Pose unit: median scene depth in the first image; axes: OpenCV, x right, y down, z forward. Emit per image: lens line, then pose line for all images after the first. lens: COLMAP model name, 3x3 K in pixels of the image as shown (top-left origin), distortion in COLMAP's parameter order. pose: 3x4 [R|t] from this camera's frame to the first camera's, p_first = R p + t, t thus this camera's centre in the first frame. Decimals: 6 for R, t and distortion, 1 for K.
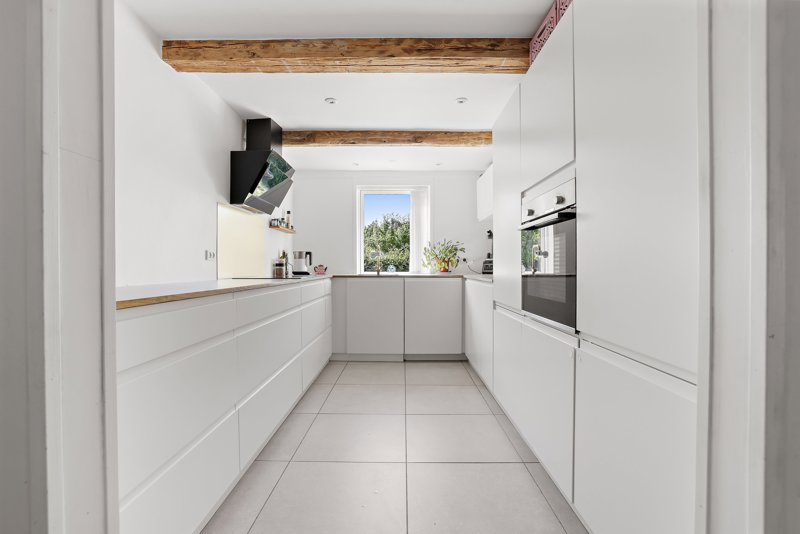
lens RADIAL K [[354.6, 0, 396.0], [0, 354.6, 269.5], [0, 0, 1]] dist [-0.040586, 0.017390]
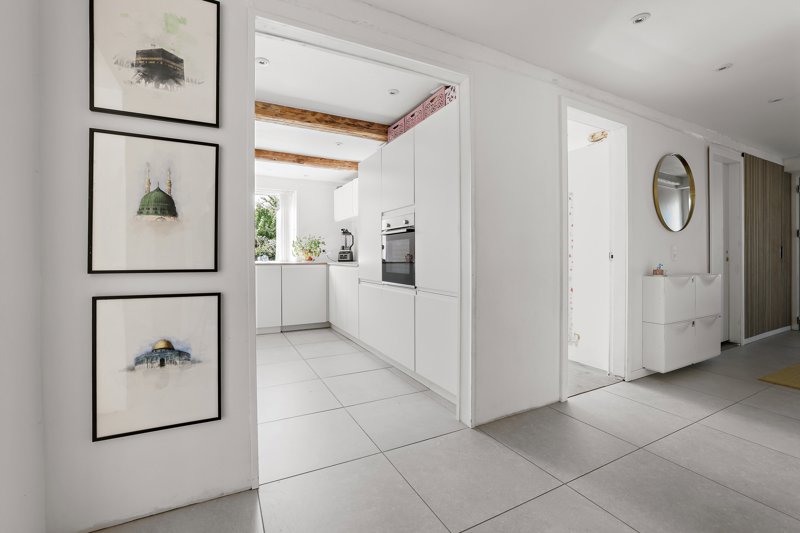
lens RADIAL K [[354.6, 0, 396.0], [0, 354.6, 269.0], [0, 0, 1]] dist [-0.040586, 0.017390]
pose [[0.879592, -0.020166, 0.475301, -0.264201], [0.006835, 0.999534, 0.029759, 0.003395], [-0.475679, -0.022927, 0.879320, -0.359175]]
